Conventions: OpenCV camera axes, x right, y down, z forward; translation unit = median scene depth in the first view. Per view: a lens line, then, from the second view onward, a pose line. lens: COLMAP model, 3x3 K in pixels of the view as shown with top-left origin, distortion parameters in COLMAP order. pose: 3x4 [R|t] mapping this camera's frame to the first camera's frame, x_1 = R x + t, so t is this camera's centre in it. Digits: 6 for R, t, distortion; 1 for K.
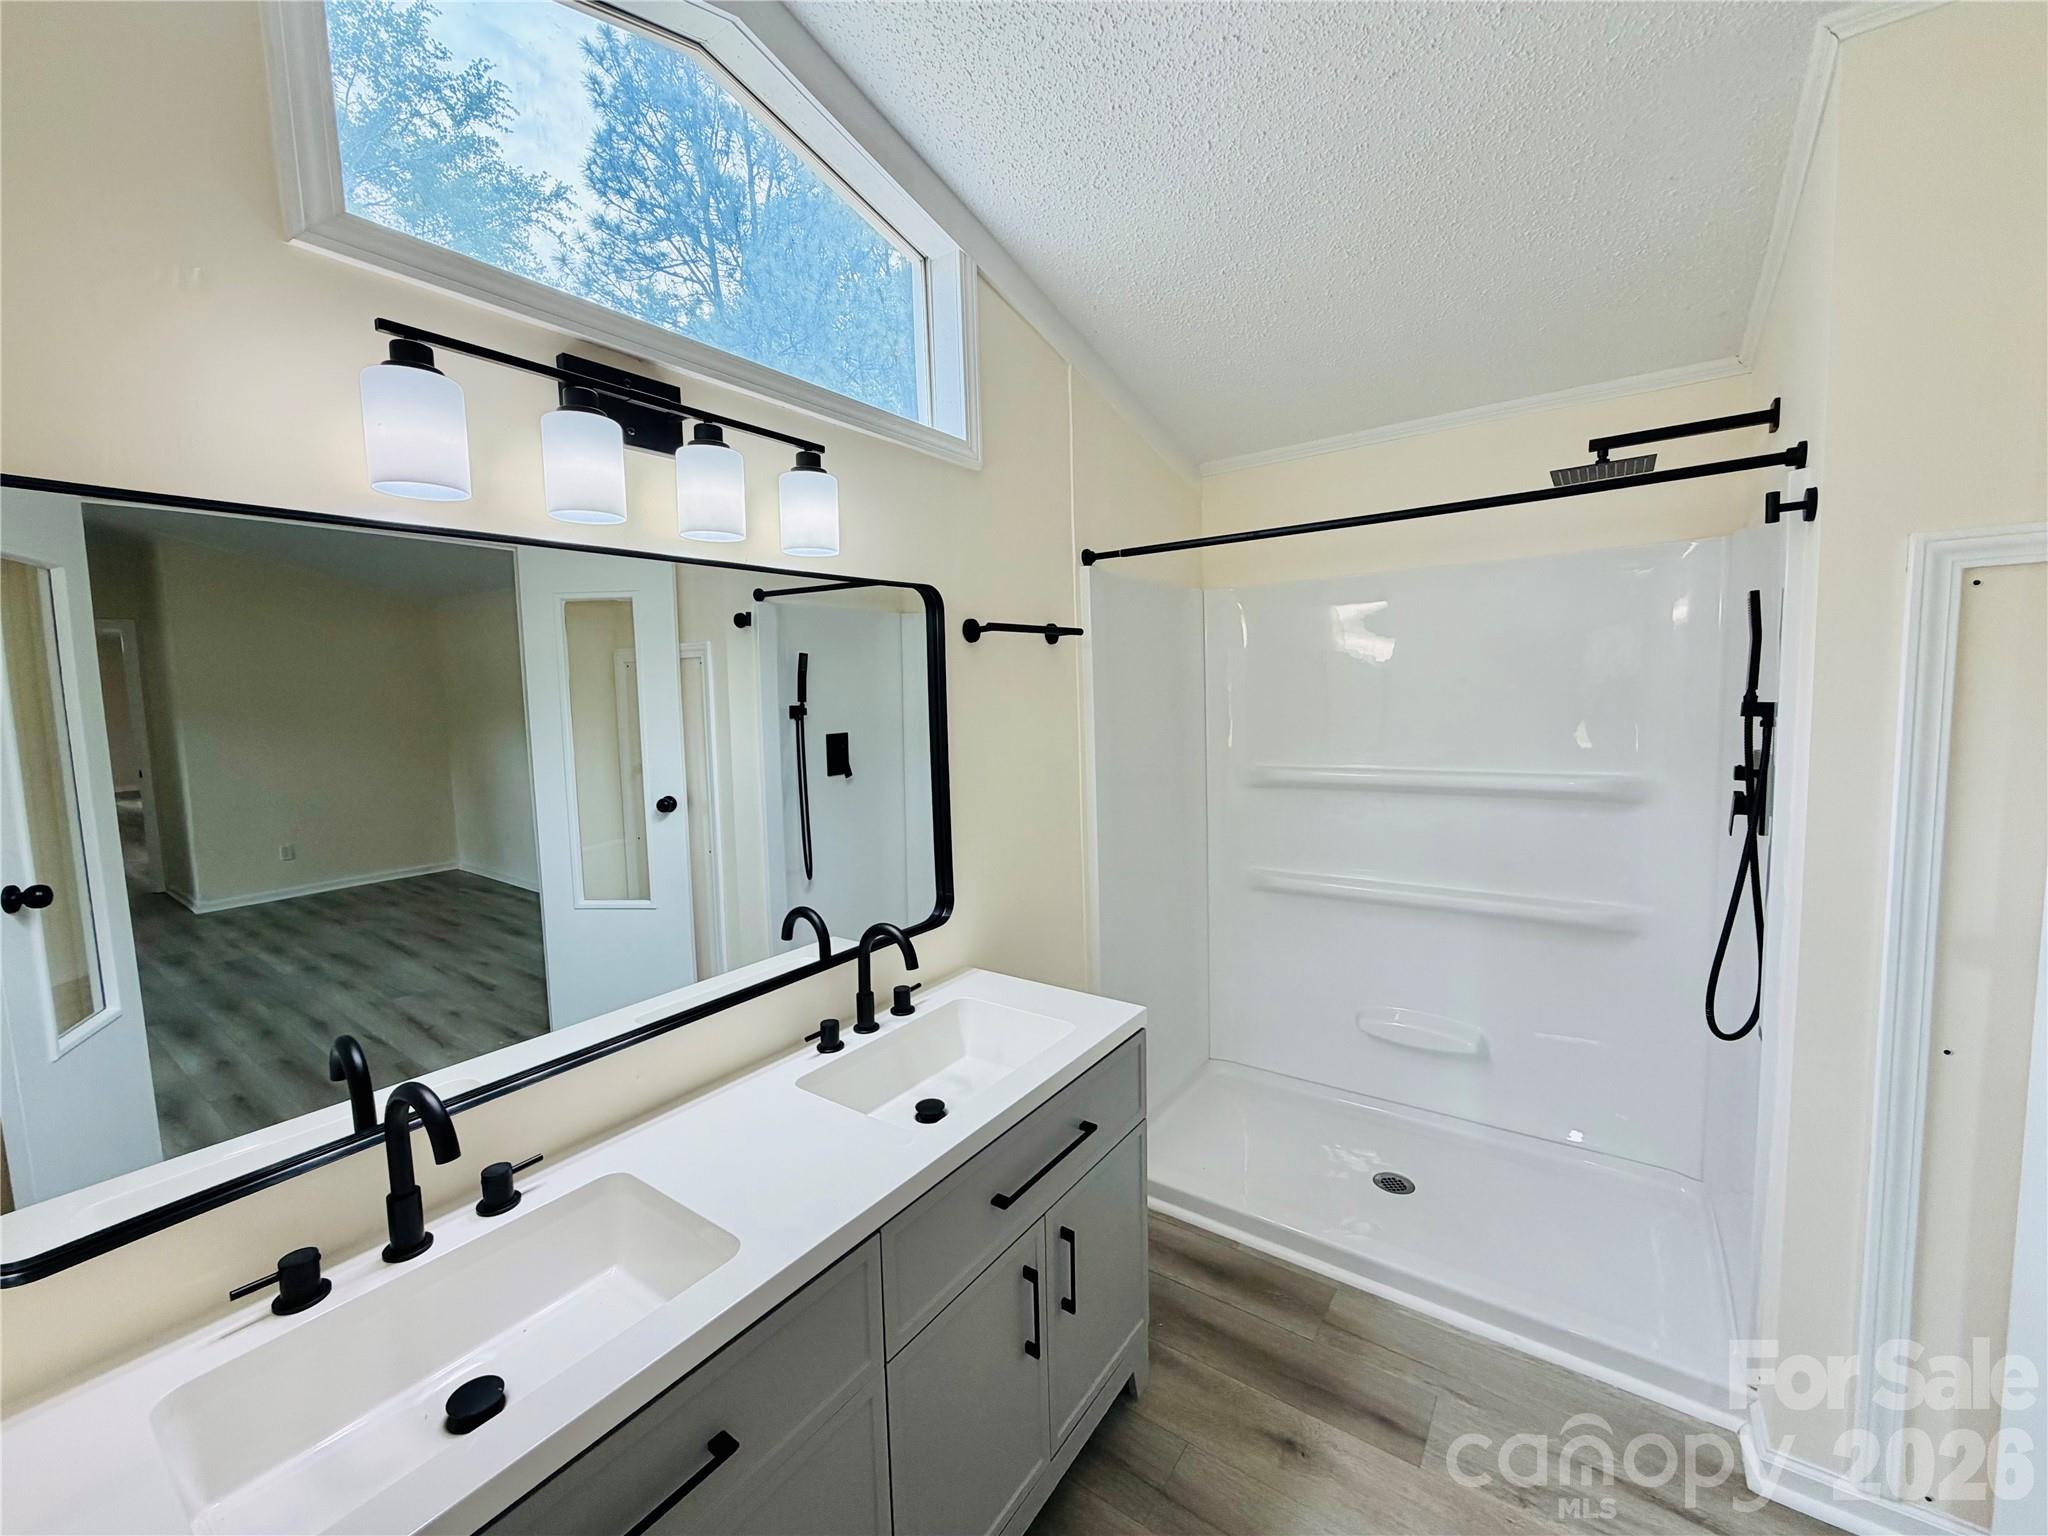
lens RADIAL K [[817.5, 0, 1028.5], [0, 817.5, 770.2], [0, 0, 1]] dist [0.000070, 0.000207]
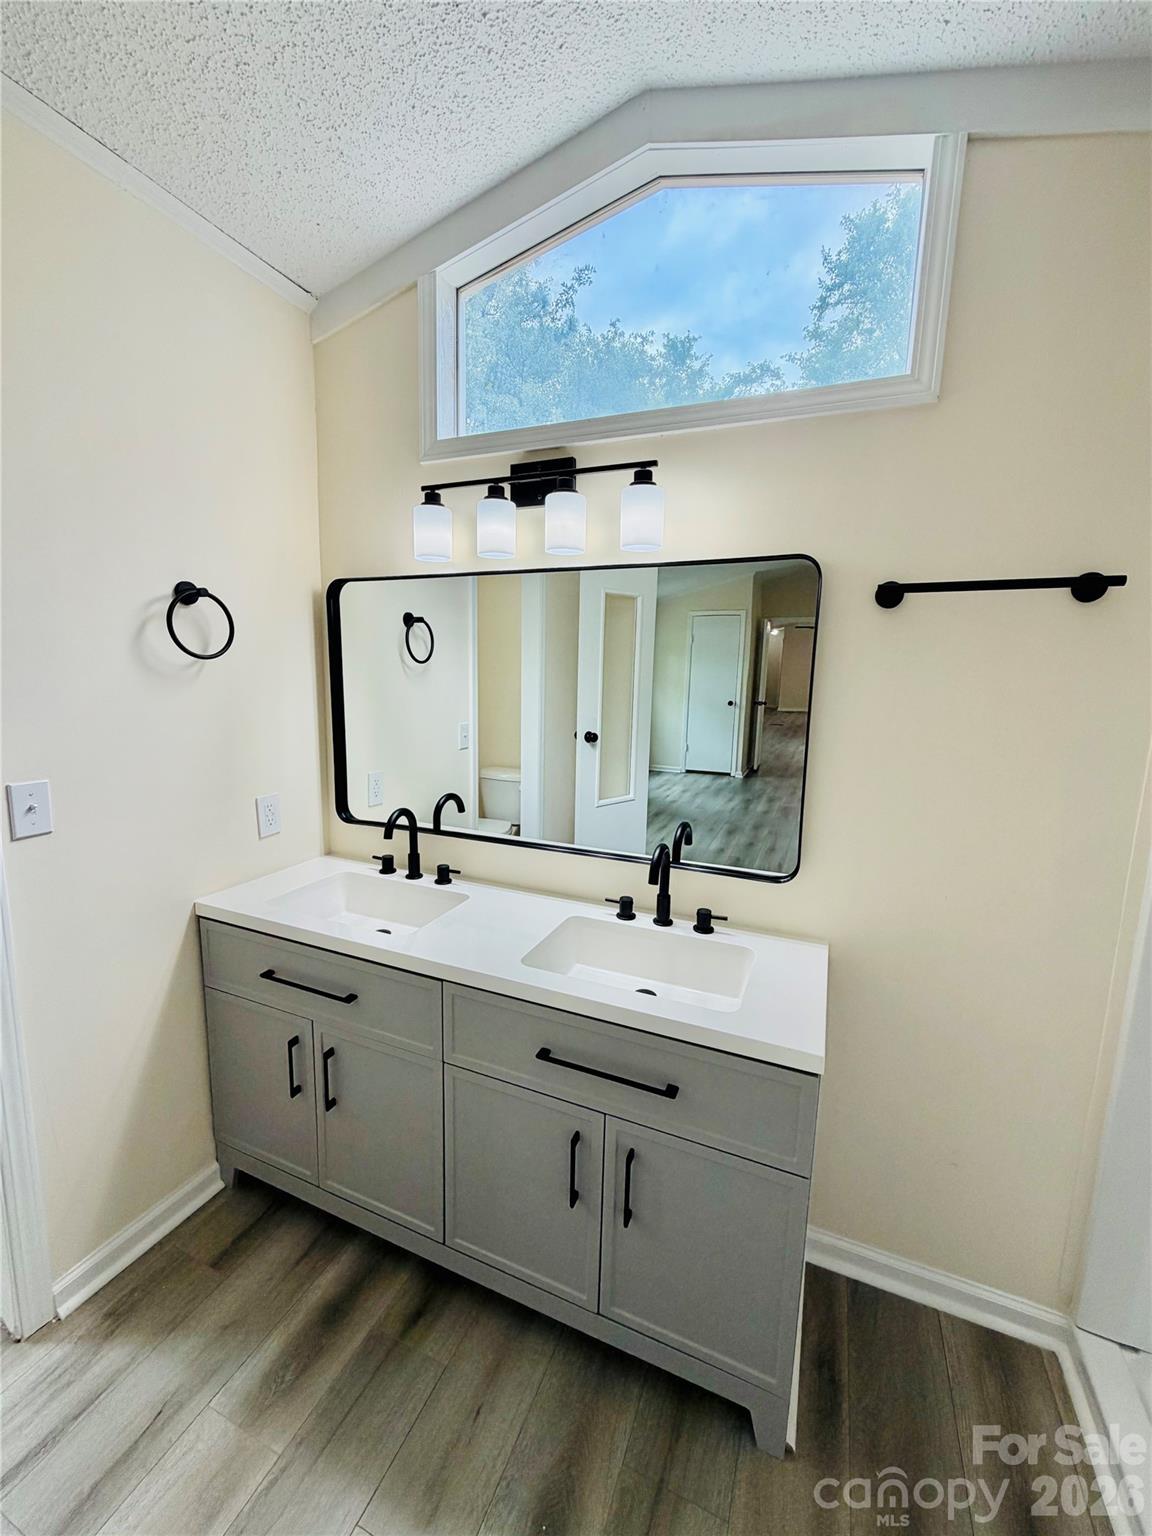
lens RADIAL K [[613.1, 0, 576.8], [0, 613.1, 766.1], [0, 0, 1]] dist [0.000070, 0.000207]
pose [[0.212350, 0.184984, -0.959525, 0.690433], [-0.125938, 0.978911, 0.160850, -0.064086], [0.969044, 0.086684, 0.231168, 0.664771]]
